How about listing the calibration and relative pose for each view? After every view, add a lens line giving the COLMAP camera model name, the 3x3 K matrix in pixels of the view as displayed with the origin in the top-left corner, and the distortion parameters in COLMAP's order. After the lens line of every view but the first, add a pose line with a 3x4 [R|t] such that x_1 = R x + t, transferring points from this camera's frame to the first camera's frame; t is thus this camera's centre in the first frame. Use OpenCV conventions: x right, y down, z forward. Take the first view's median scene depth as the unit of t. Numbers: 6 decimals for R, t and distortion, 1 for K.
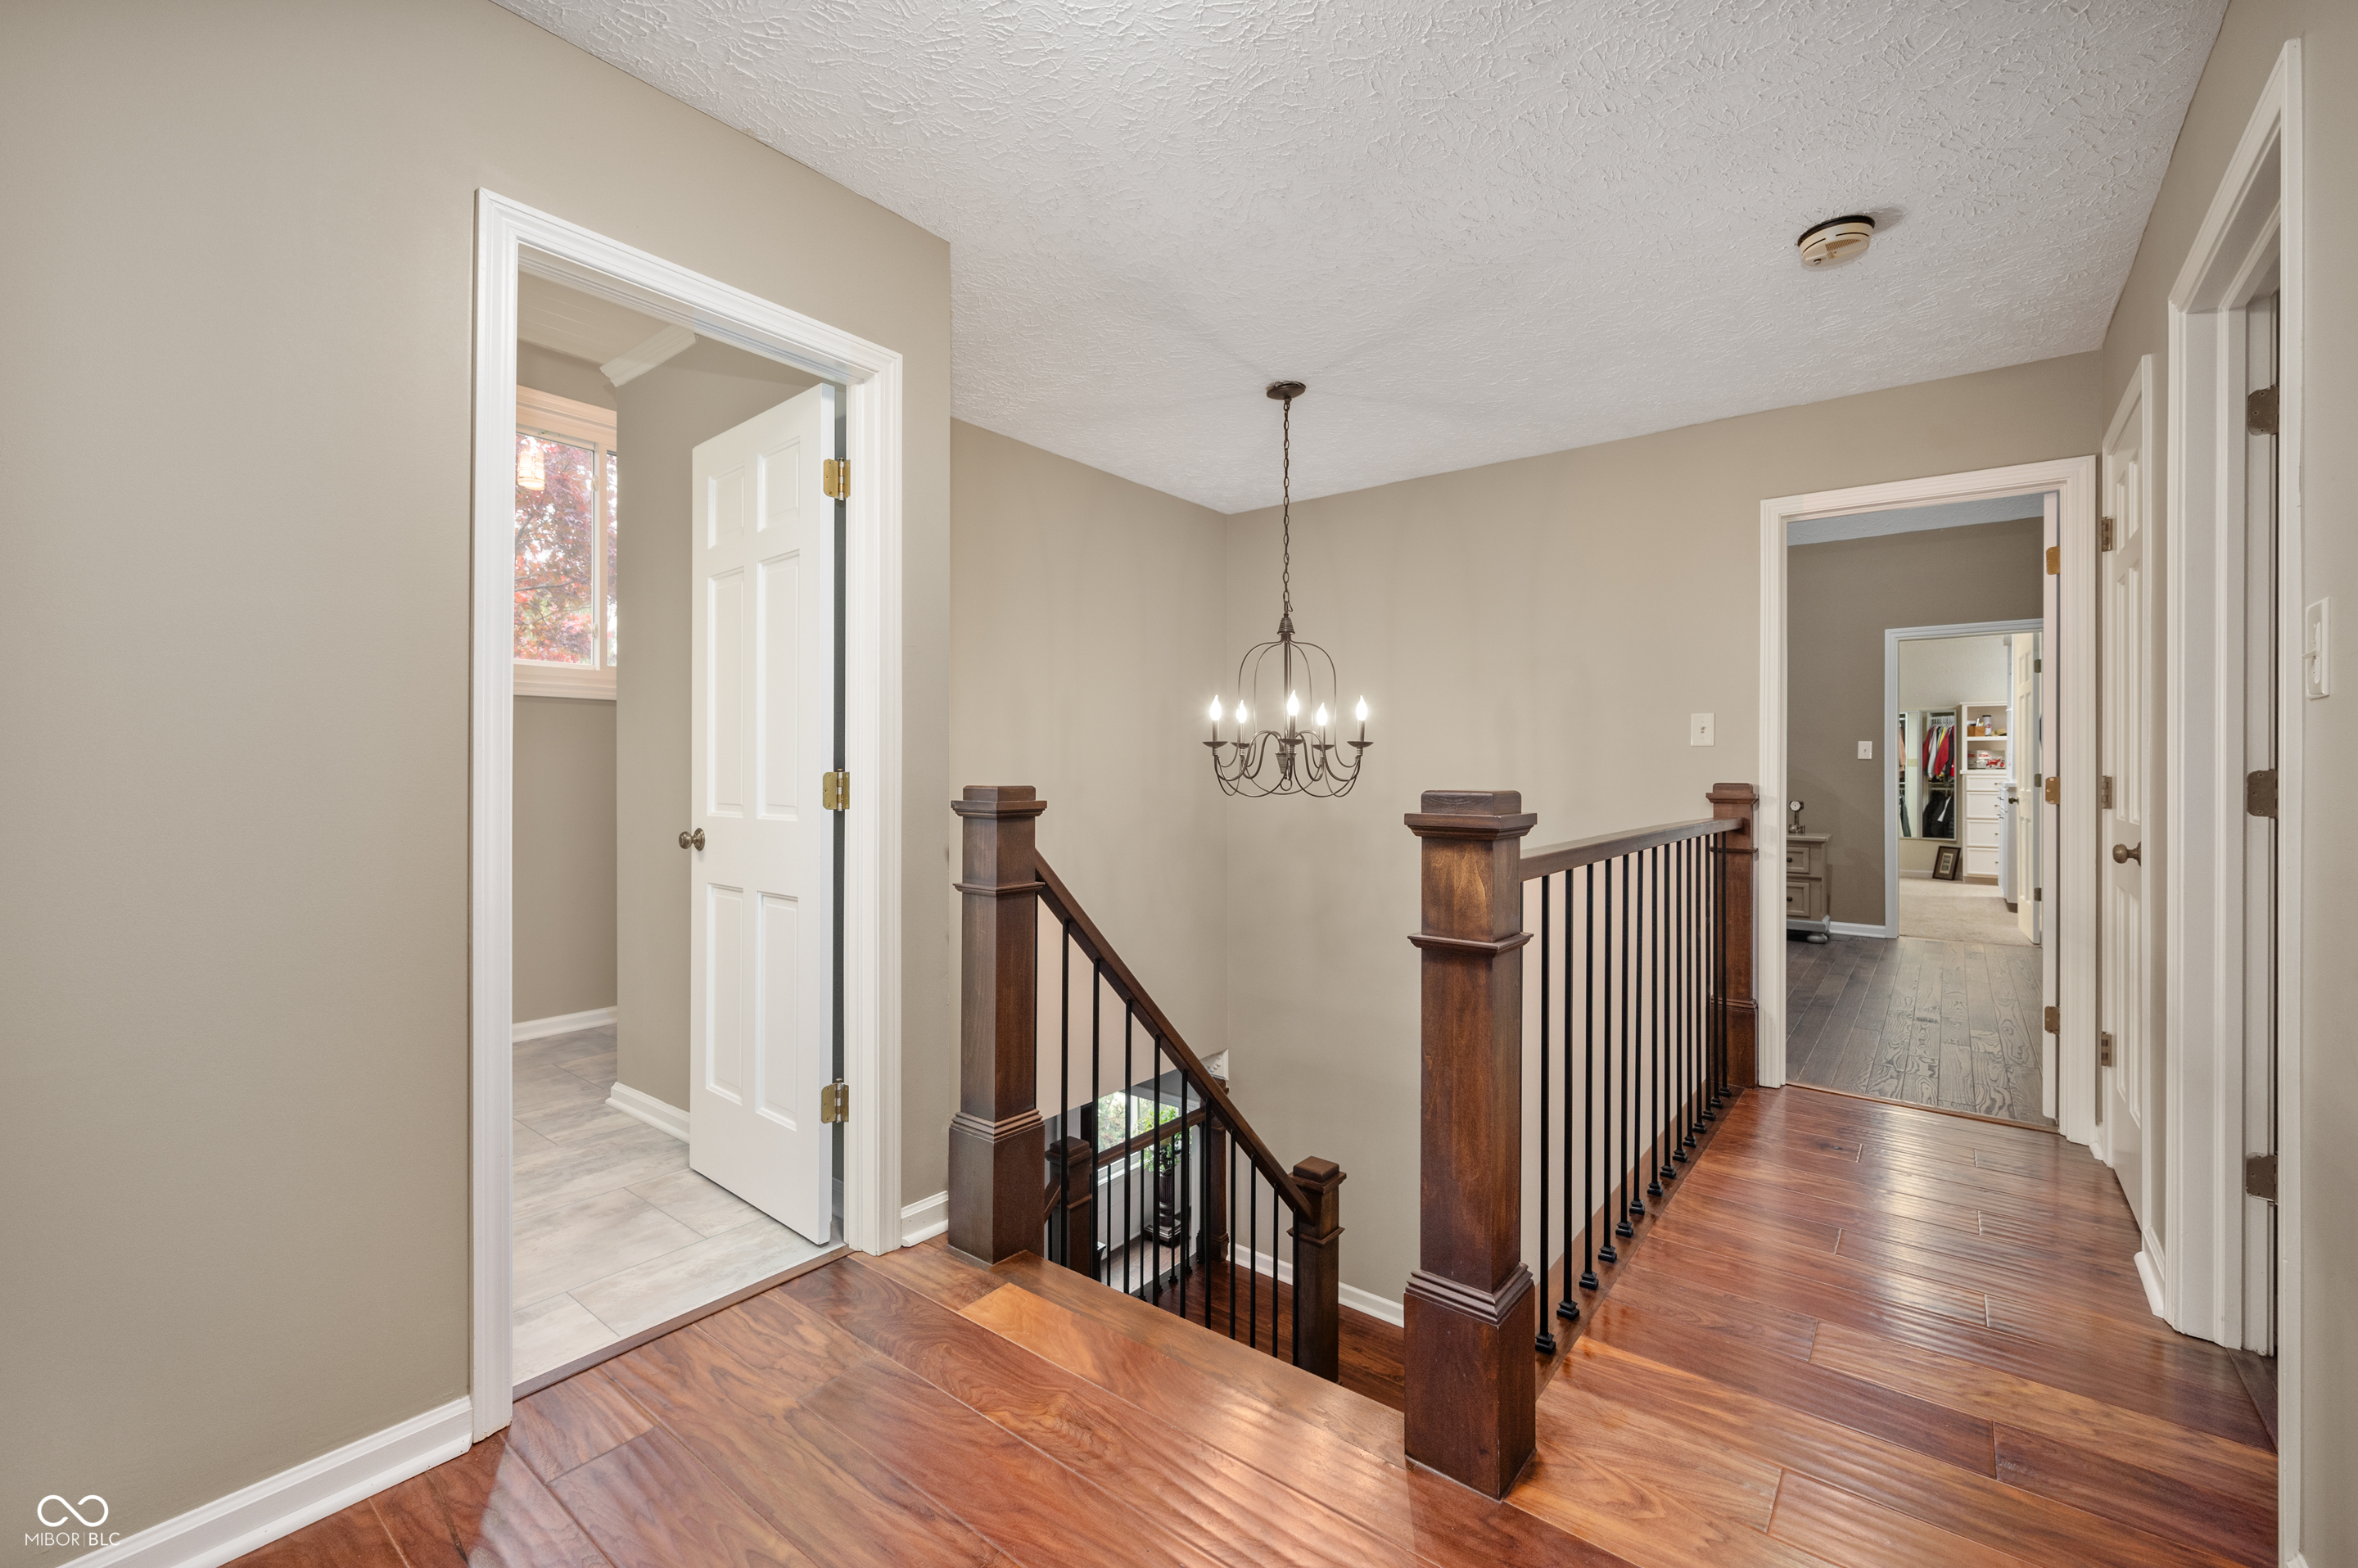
lens RADIAL K [[942.4, 0, 1182.8], [0, 942.4, 773.9], [0, 0, 1]] dist [-0.000919, 0.000240]
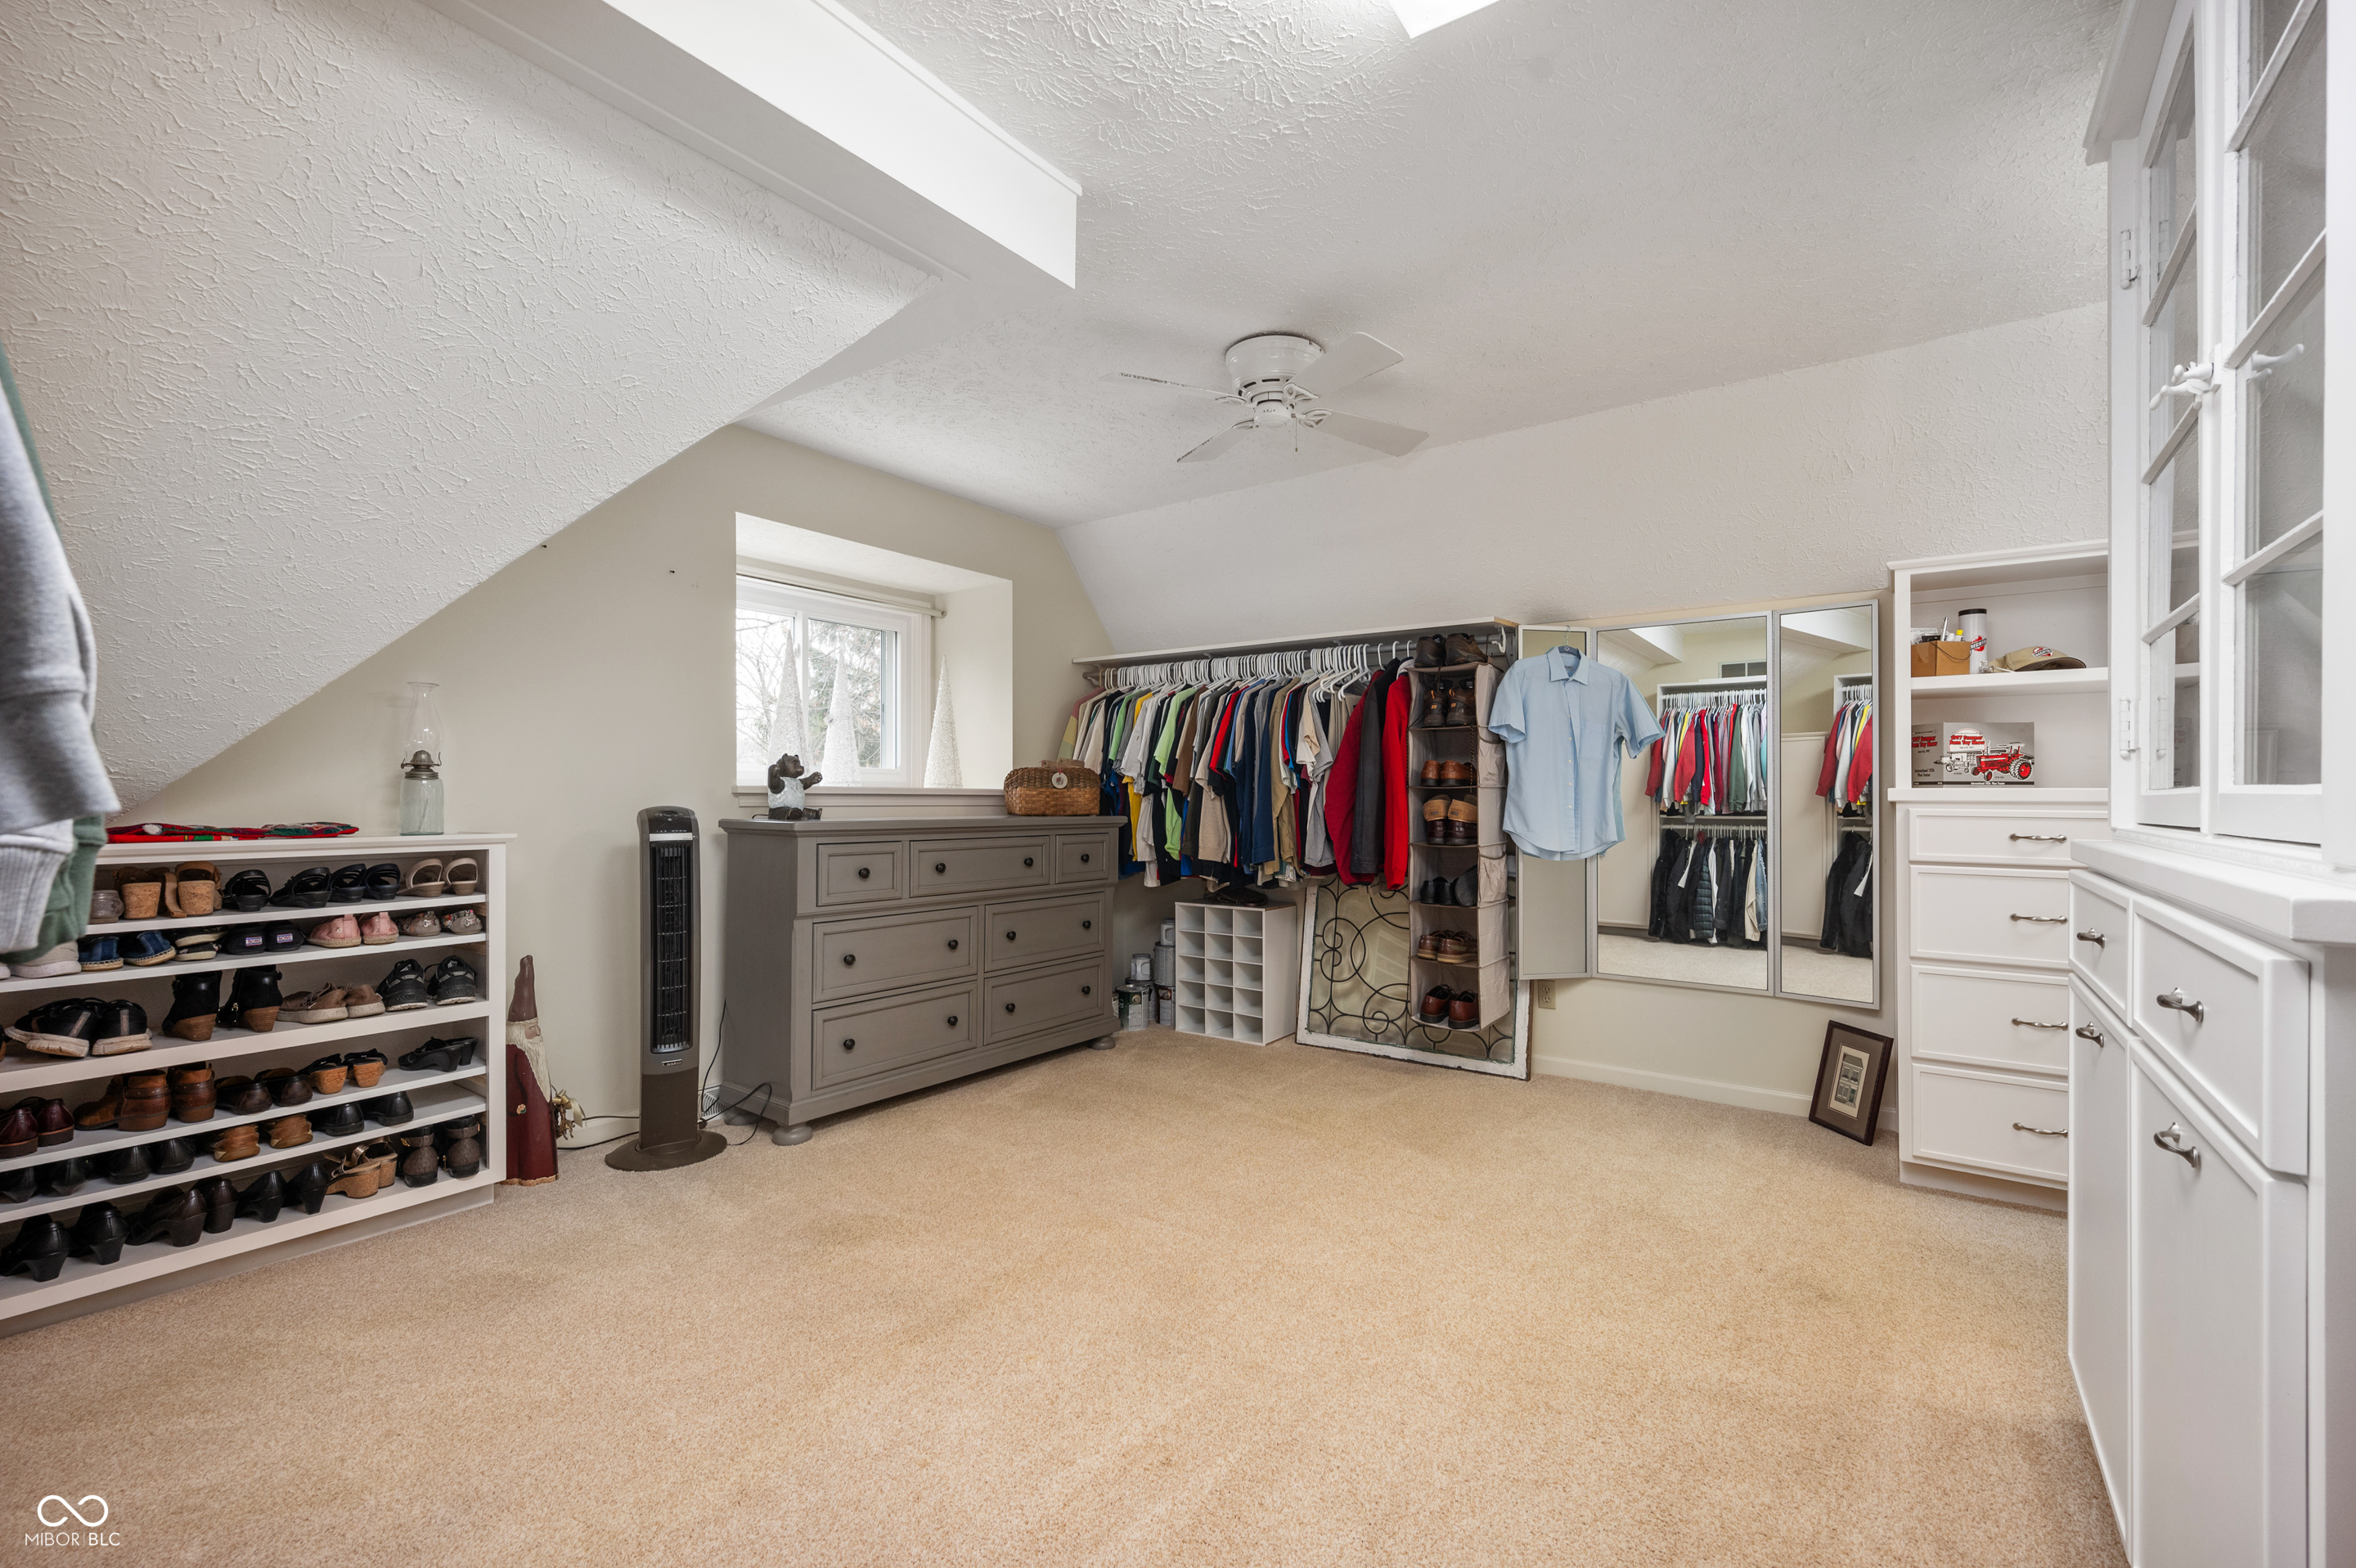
lens RADIAL K [[968.9, 0, 1178.3], [0, 968.9, 792.2], [0, 0, 1]] dist [-0.002220, -0.000032]
pose [[0.998844, 0.000899, 0.048071, 0.582739], [-0.000681, 0.999989, -0.004563, -0.001237], [-0.048075, 0.004525, 0.998834, 0.701052]]
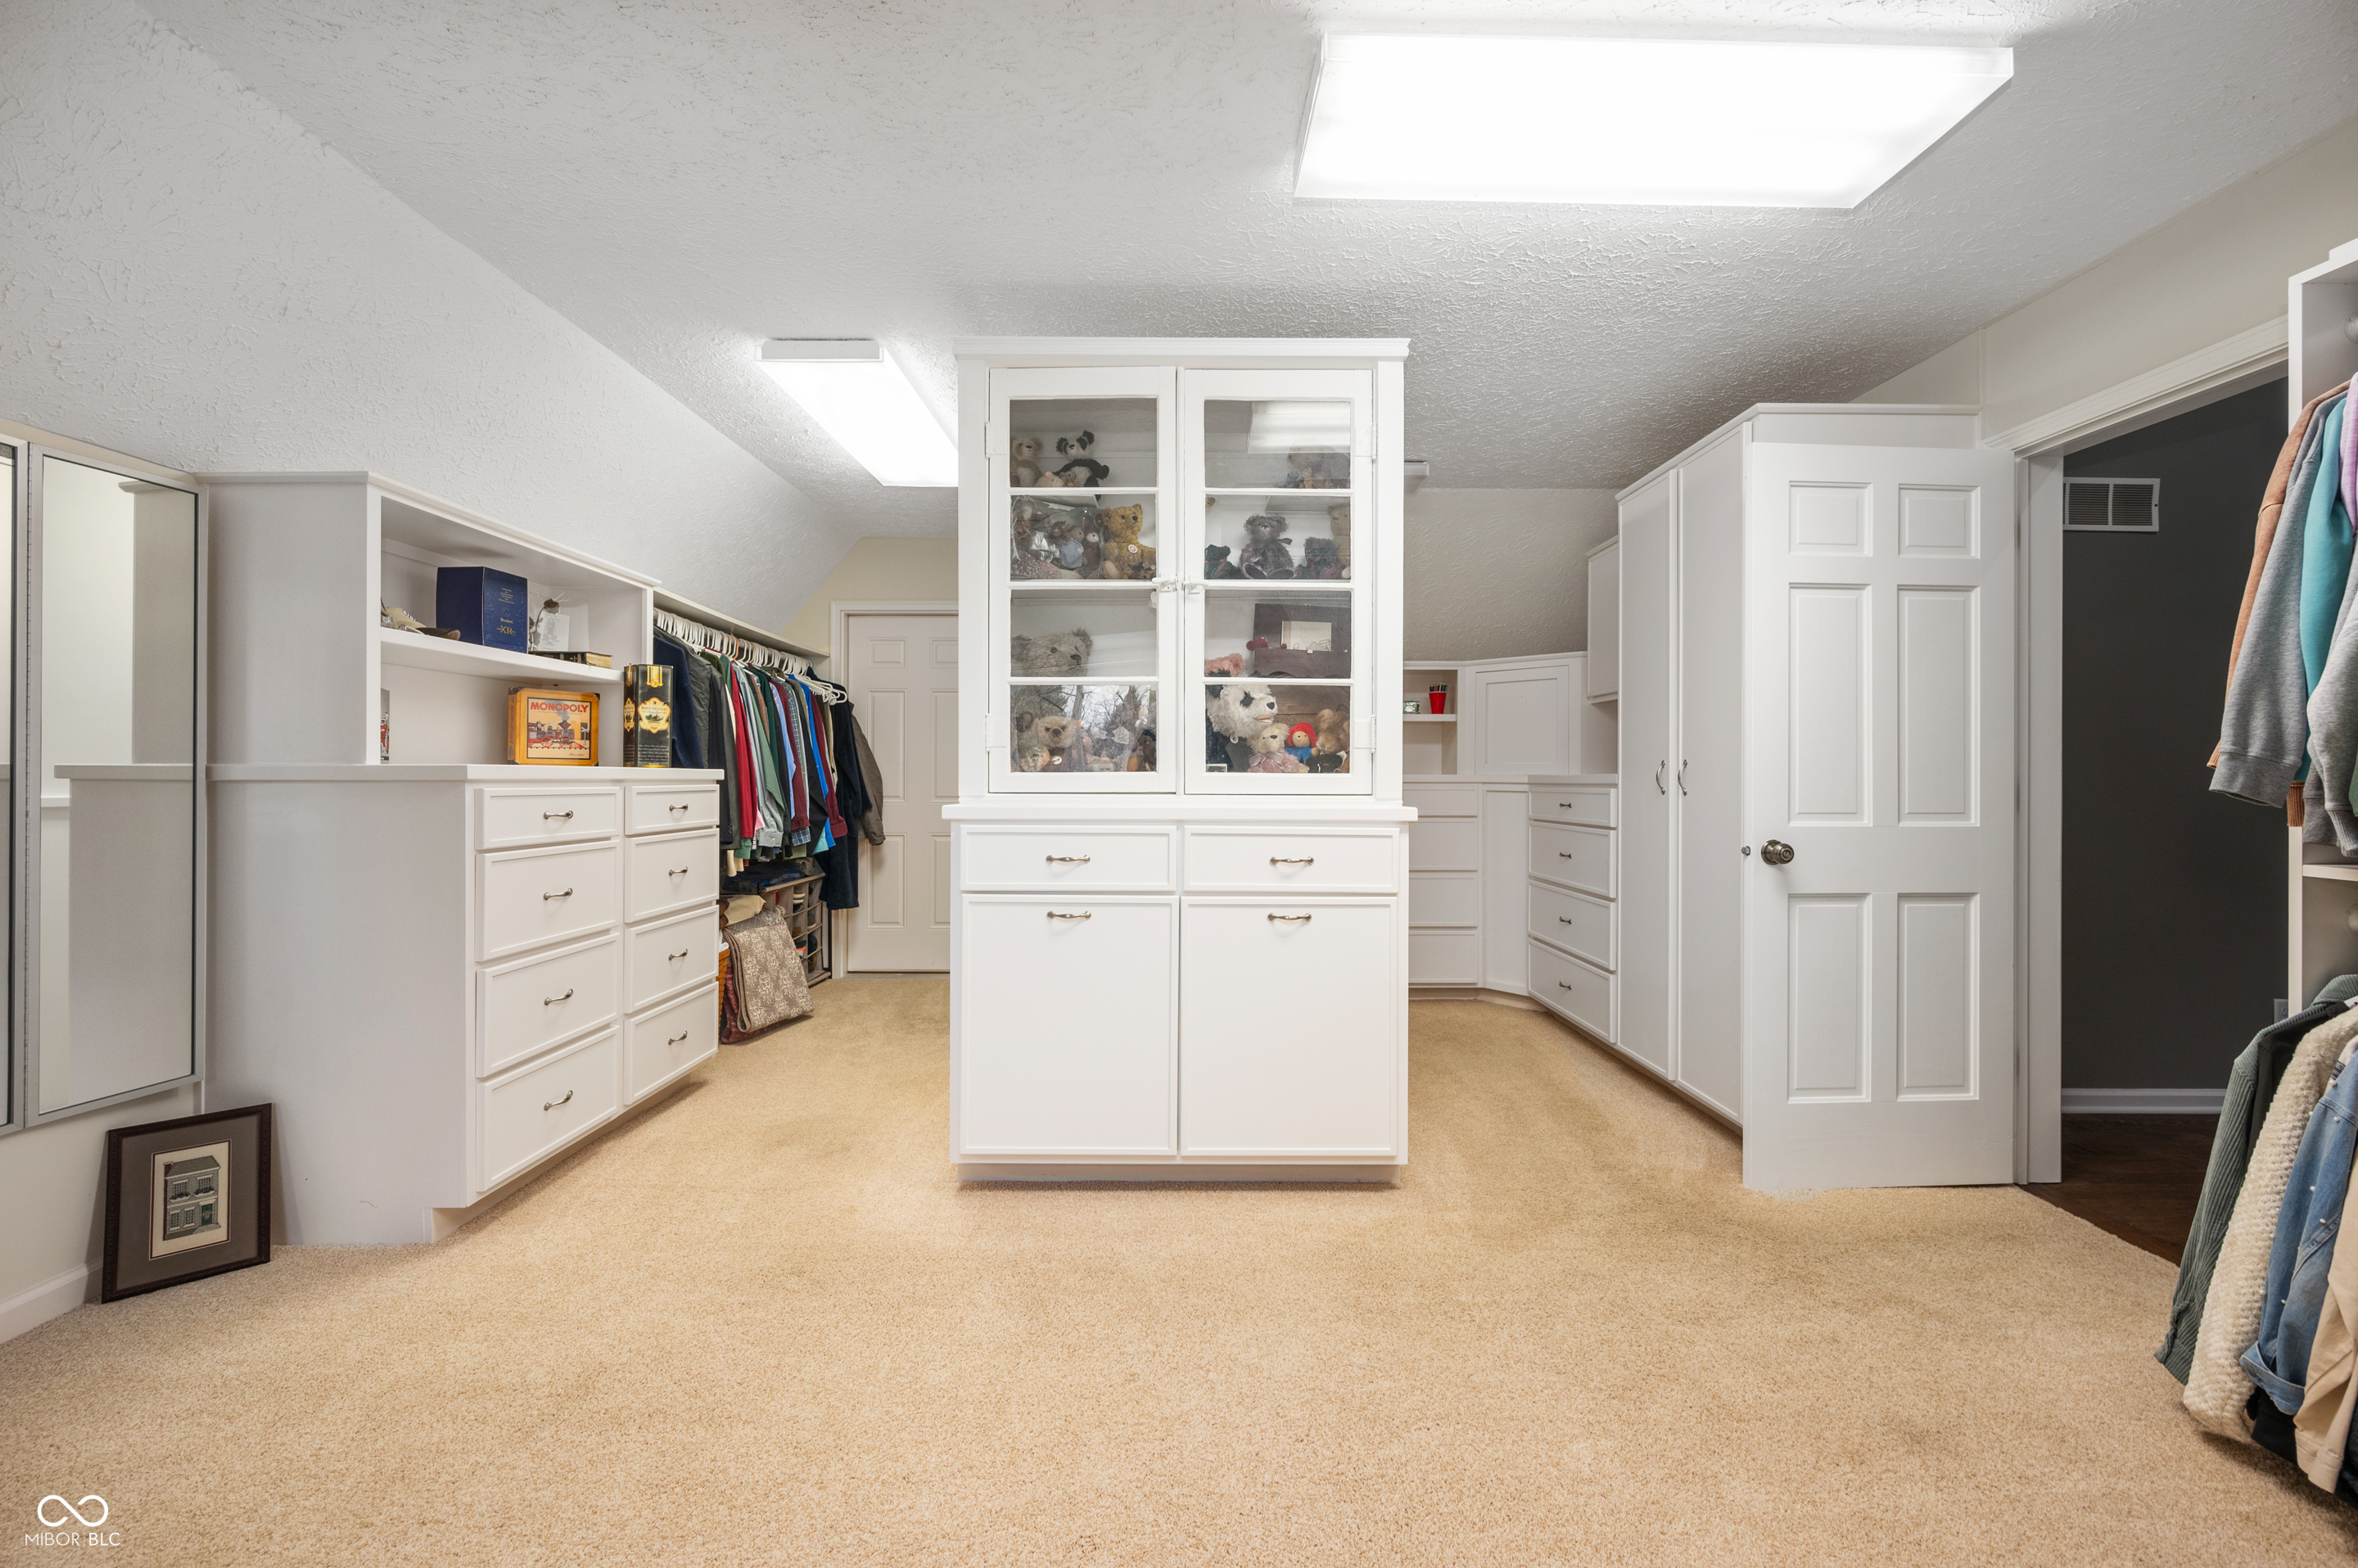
lens RADIAL K [[942.4, 0, 1183.5], [0, 942.4, 790.0], [0, 0, 1]] dist [-0.000919, 0.000240]
pose [[-0.632500, -0.006431, 0.774533, 0.517544], [-0.002257, 0.999977, 0.006460, 0.000750], [-0.774557, 0.002338, -0.632500, 0.985712]]
